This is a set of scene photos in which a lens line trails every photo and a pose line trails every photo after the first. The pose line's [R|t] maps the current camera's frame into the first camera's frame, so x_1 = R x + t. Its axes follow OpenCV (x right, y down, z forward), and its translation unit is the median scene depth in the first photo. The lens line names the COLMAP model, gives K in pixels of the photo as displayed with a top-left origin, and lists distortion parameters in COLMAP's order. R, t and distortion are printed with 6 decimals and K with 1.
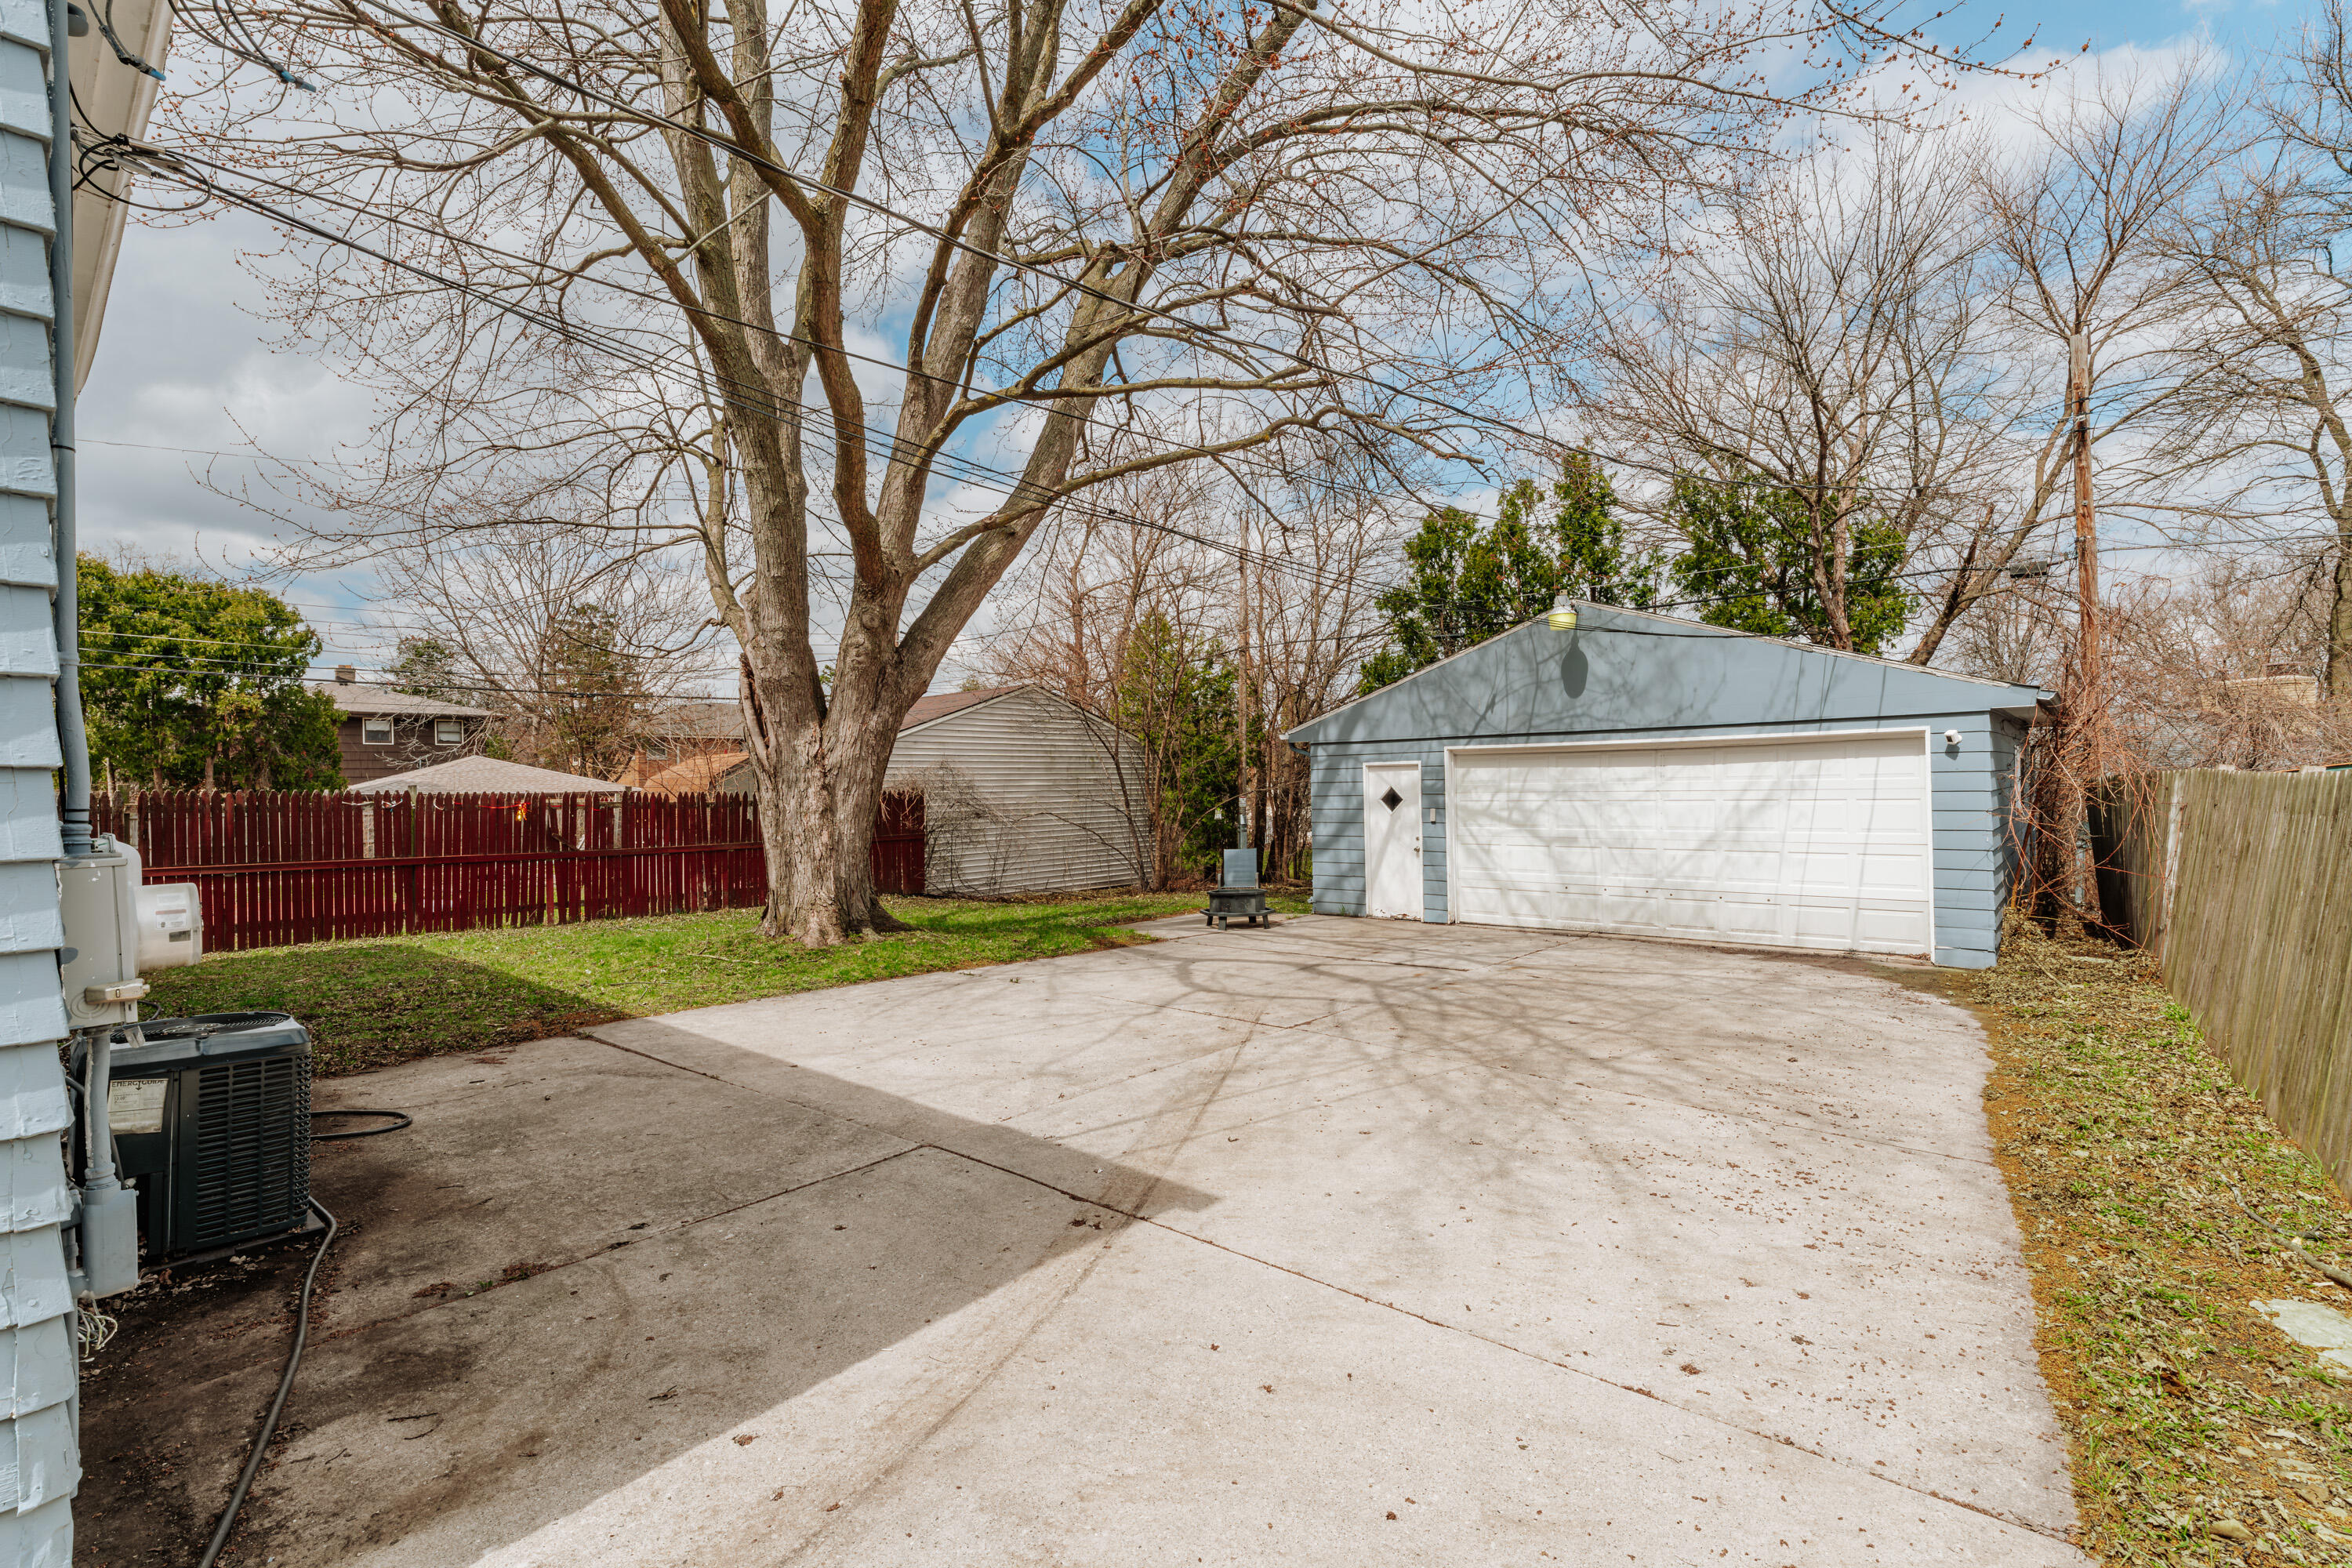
lens RADIAL K [[1049.3, 0, 1176.0], [0, 1049.3, 784.0], [0, 0, 1]] dist [-0.001423, -0.000393]
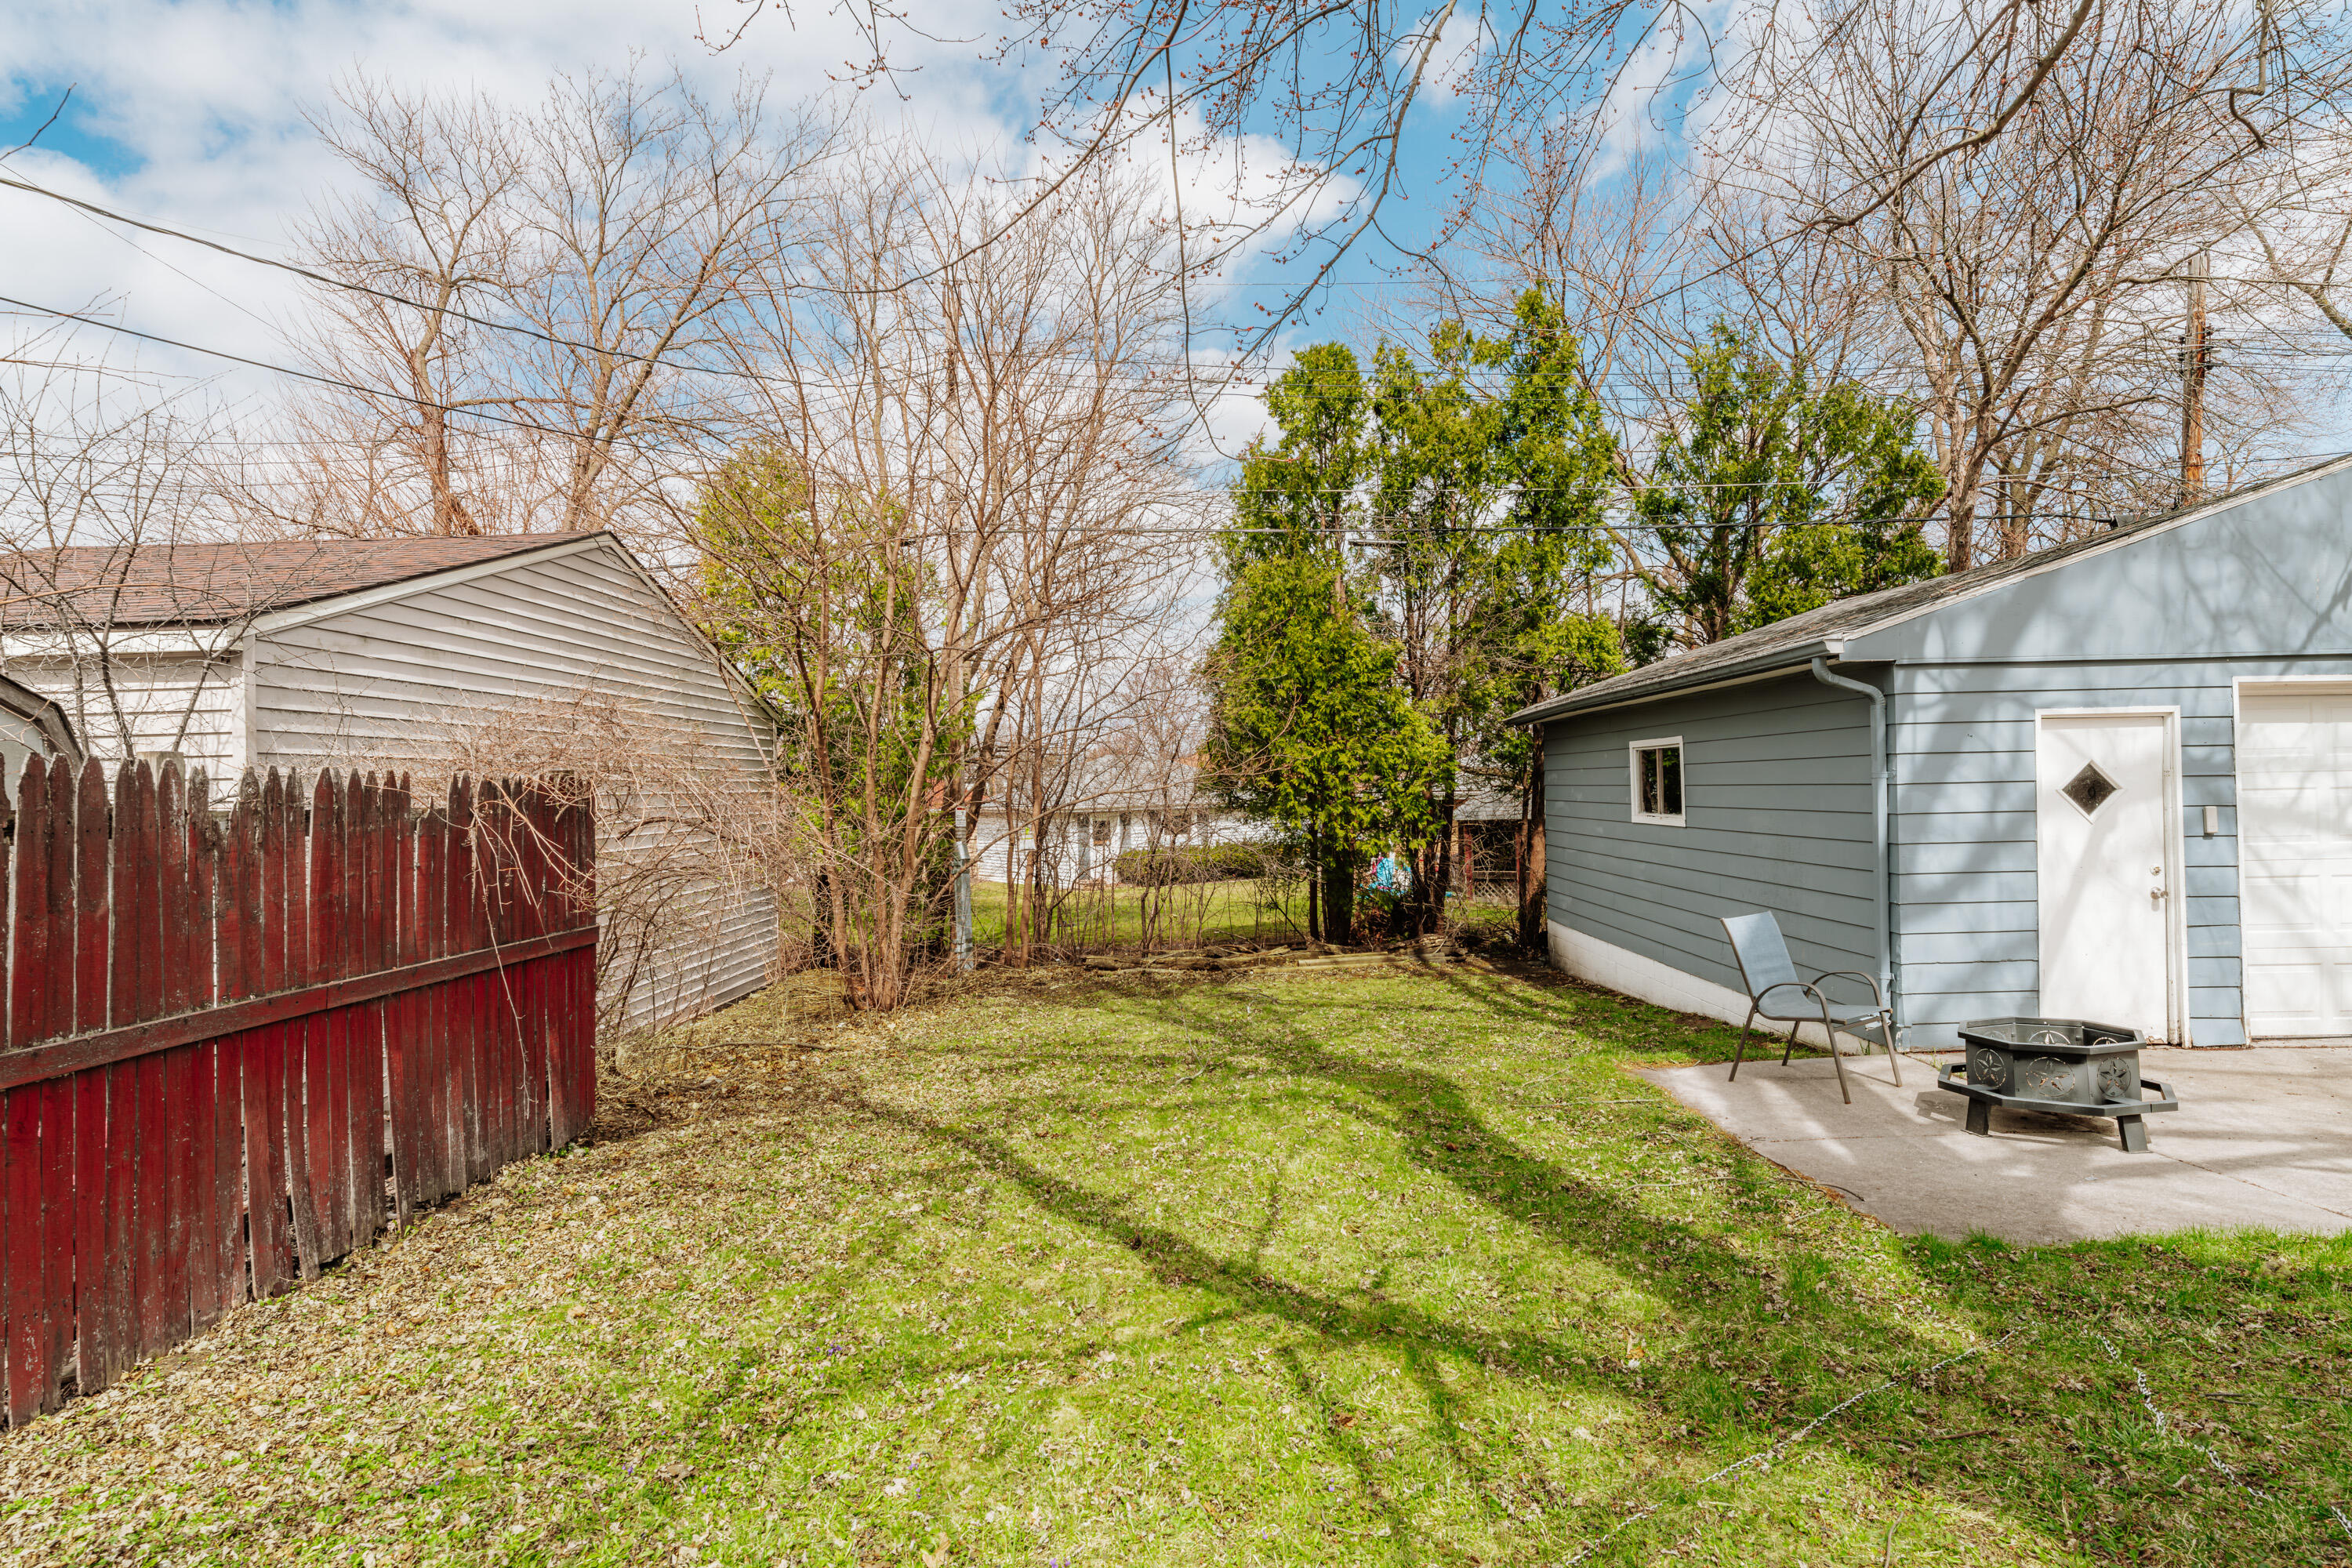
lens RADIAL K [[1198.0, 0, 1176.0], [0, 1198.0, 784.0], [0, 0, 1]] dist [-0.002766, -0.000128]
pose [[0.771368, 0.004333, 0.636374, -0.468115], [0.005677, 0.999890, -0.013689, 0.018293], [-0.636364, 0.014172, 0.771259, 0.897191]]
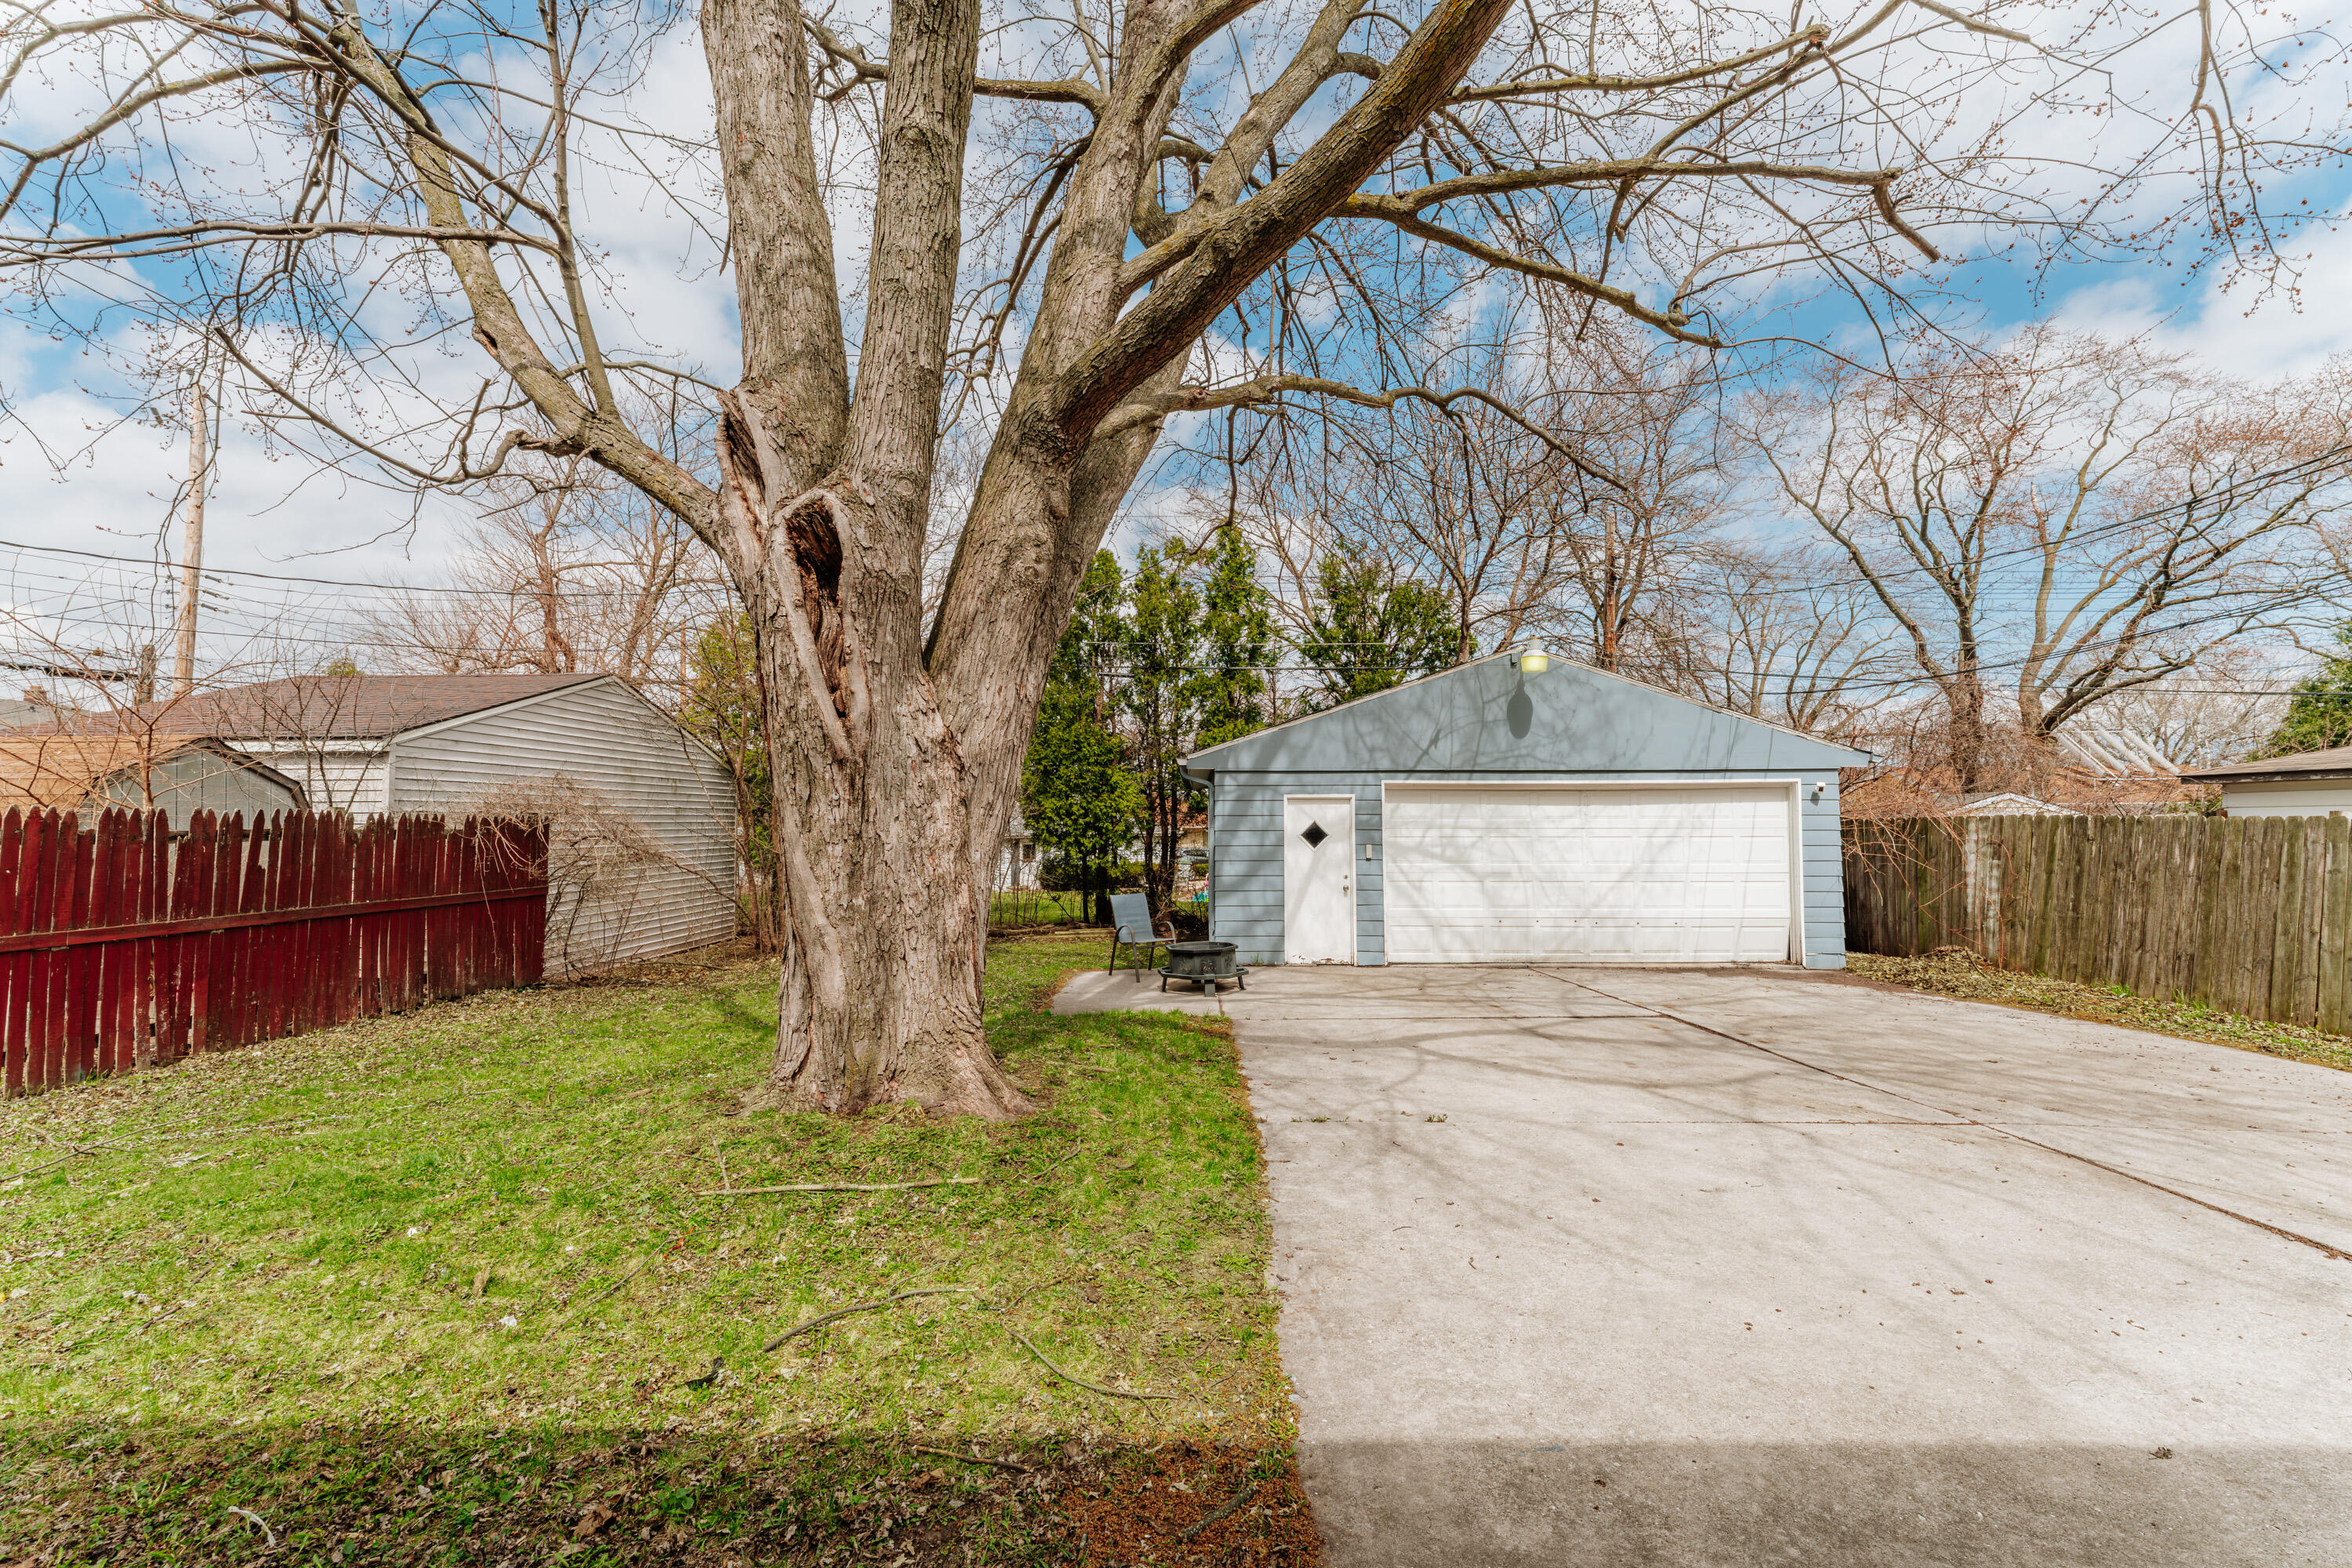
lens RADIAL K [[939.2, 0, 1176.0], [0, 939.2, 784.0], [0, 0, 1]] dist [-0.000420, -0.000074]
pose [[0.768693, 0.042513, 0.638203, -0.443942], [-0.013024, 0.998622, -0.050835, 0.014097], [-0.639485, 0.030764, 0.768188, 0.463508]]
